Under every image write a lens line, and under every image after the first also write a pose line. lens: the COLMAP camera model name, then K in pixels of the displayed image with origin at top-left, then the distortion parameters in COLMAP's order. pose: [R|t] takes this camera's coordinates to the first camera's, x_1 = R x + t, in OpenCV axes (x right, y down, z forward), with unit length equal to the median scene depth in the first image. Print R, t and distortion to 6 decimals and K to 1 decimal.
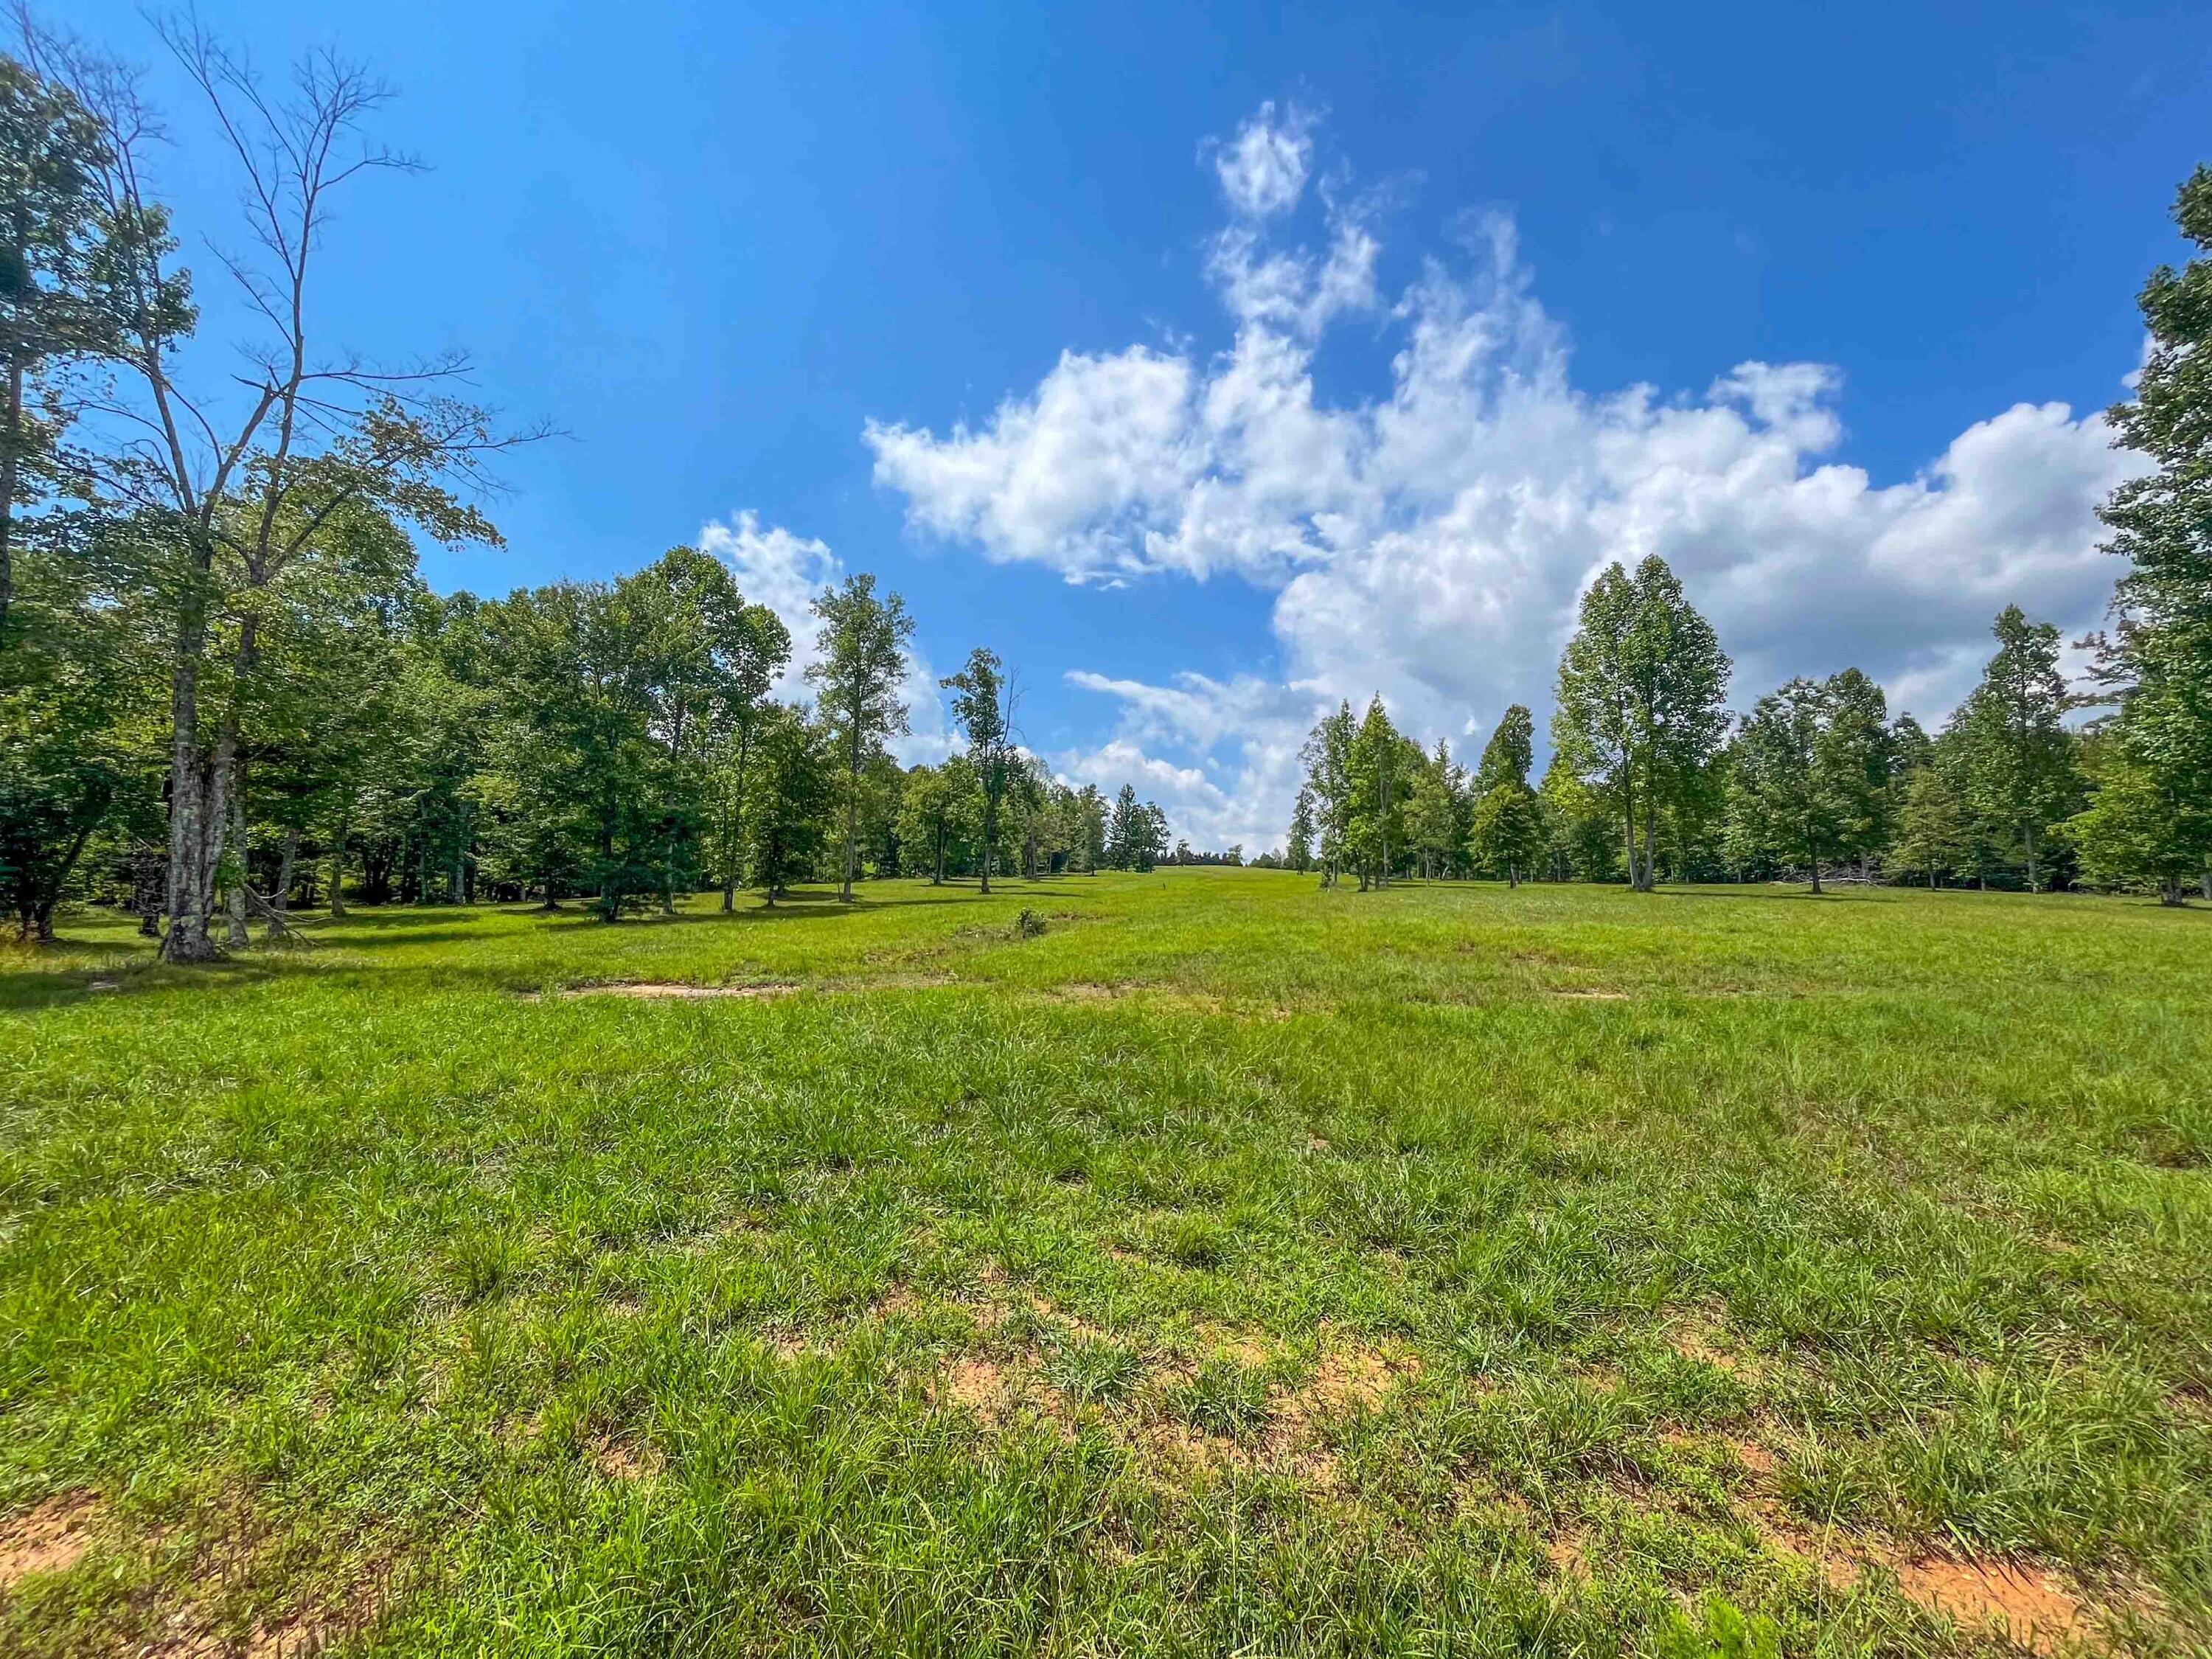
lens RADIAL K [[901.6, 0, 1129.7], [0, 901.6, 855.0], [0, 0, 1]] dist [-0.001447, 0.000184]
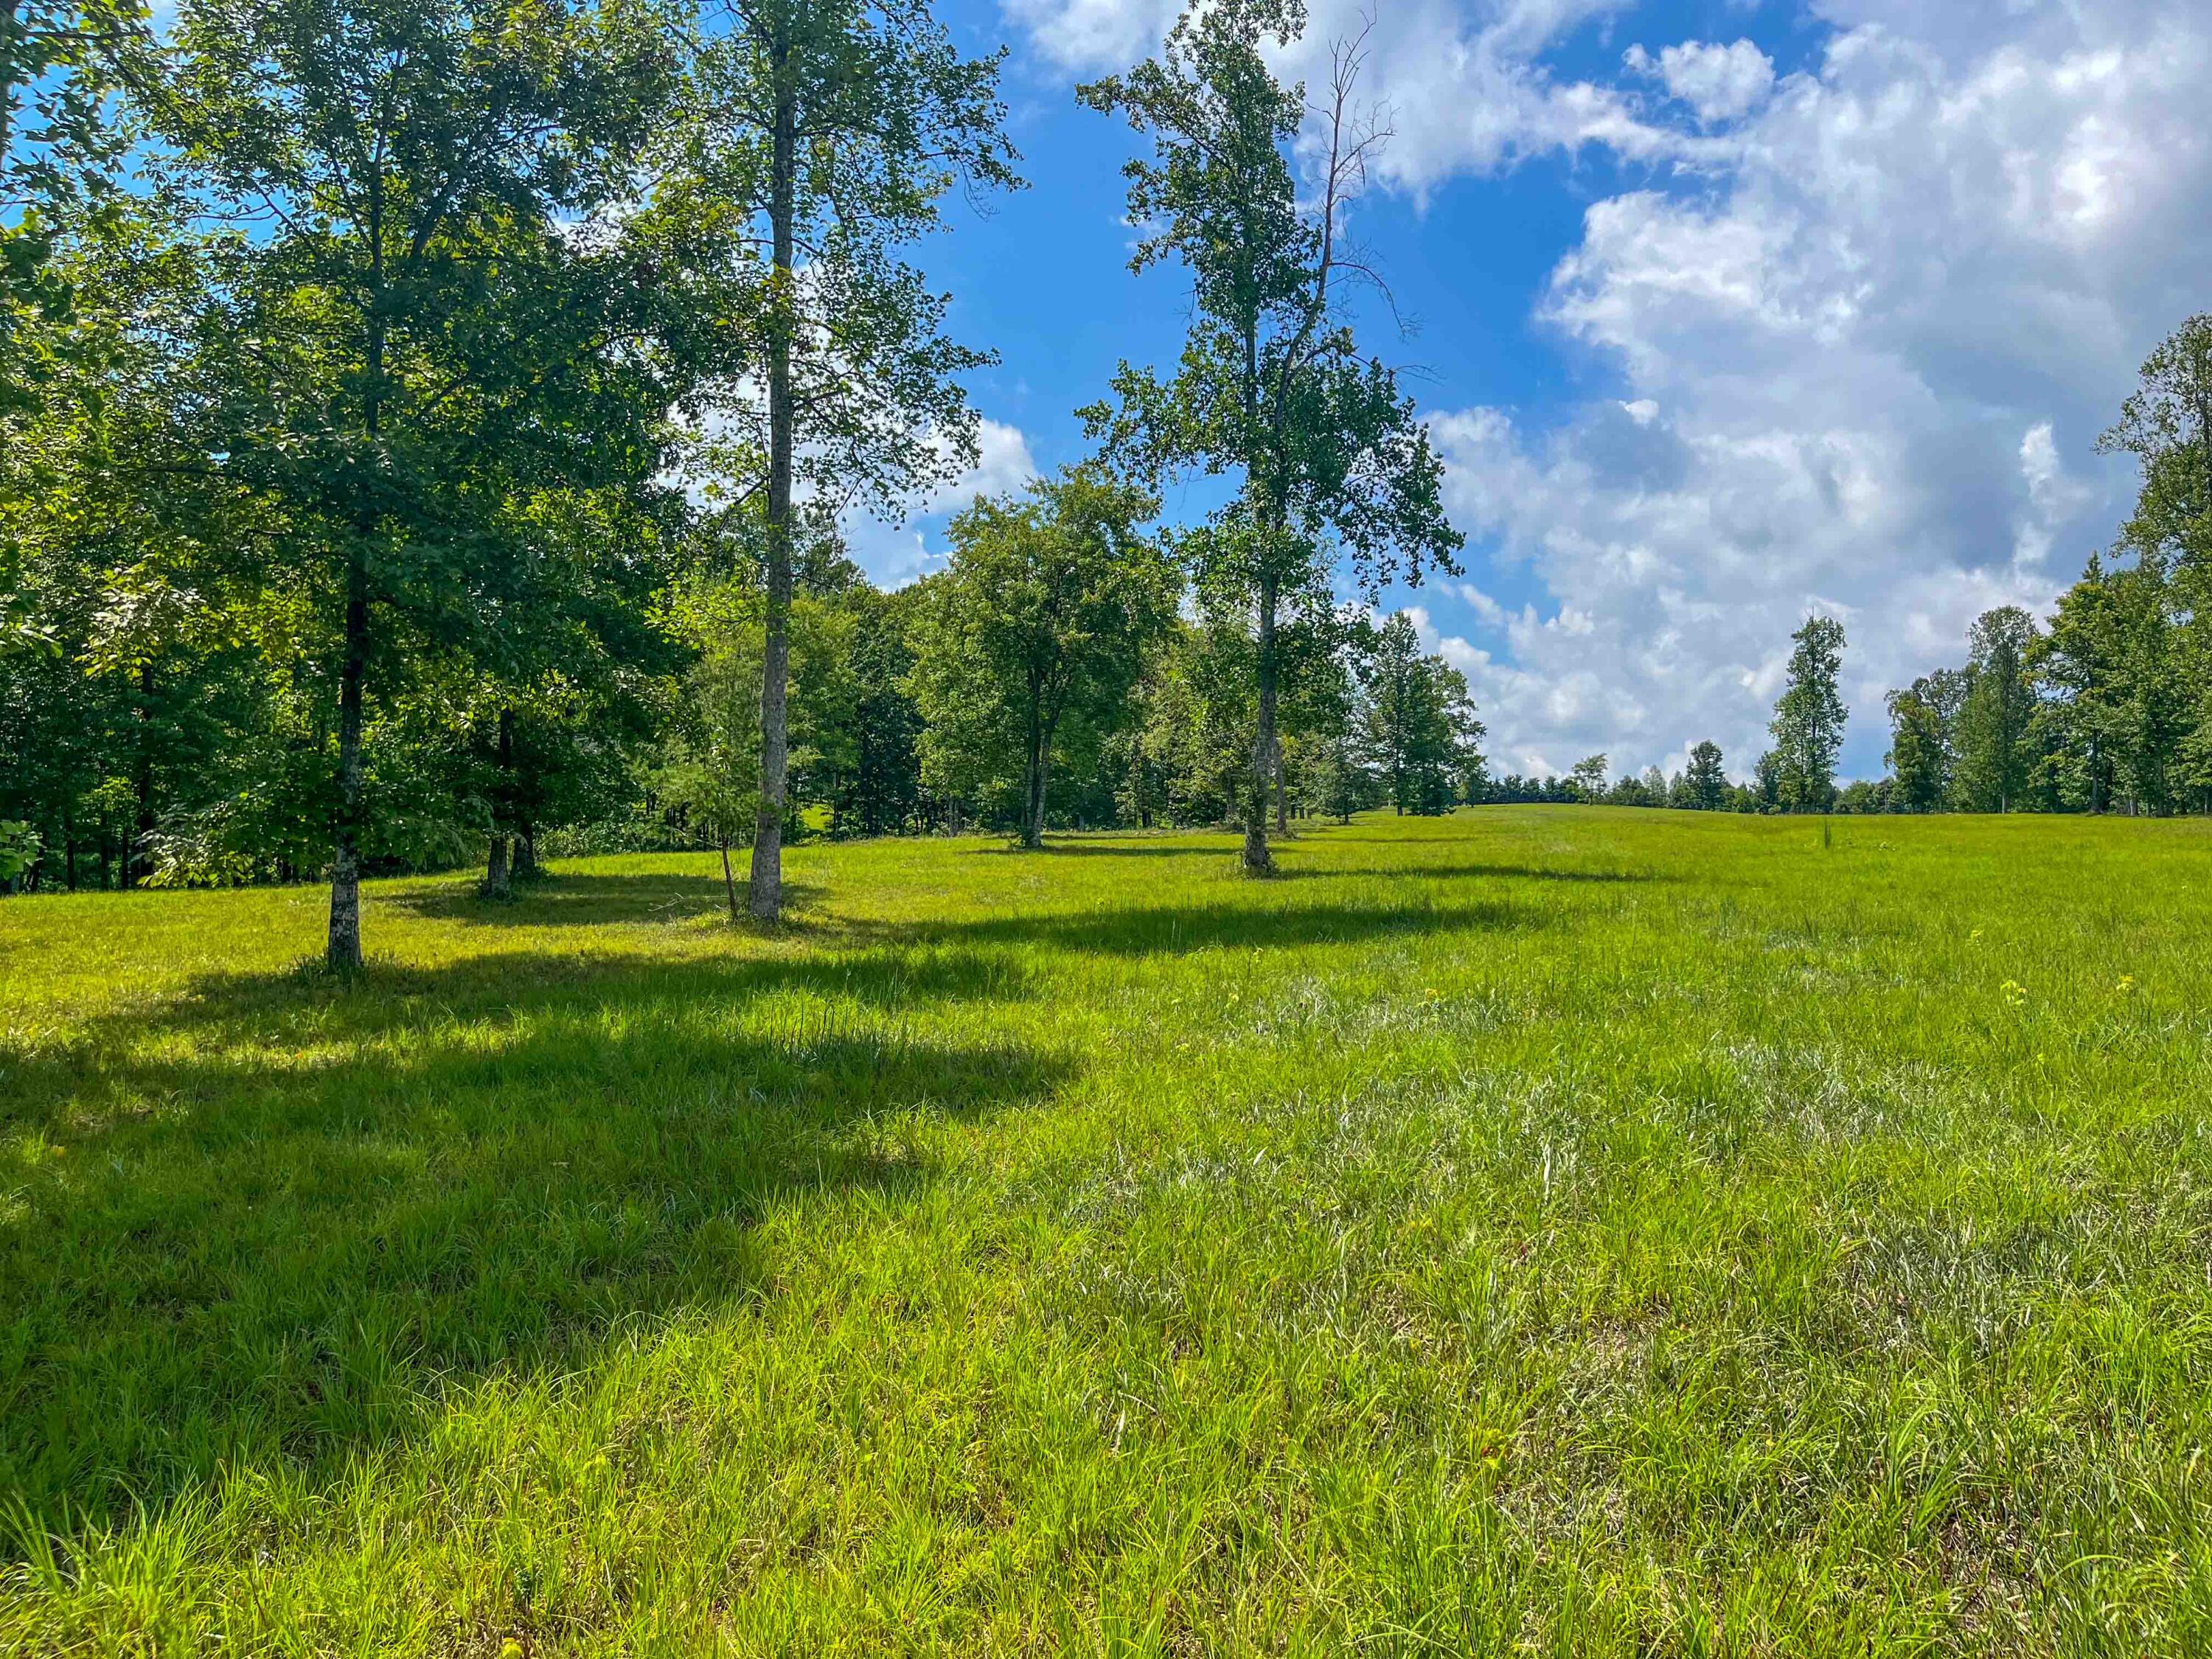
lens RADIAL K [[1677.7, 0, 1096.0], [0, 1677.7, 848.2], [0, 0, 1]] dist [0.046899, -0.057466]
pose [[0.993953, -0.014218, -0.108885, -0.144380], [0.017631, 0.999381, 0.030444, 0.017199], [0.108385, -0.032179, 0.993588, 0.457819]]
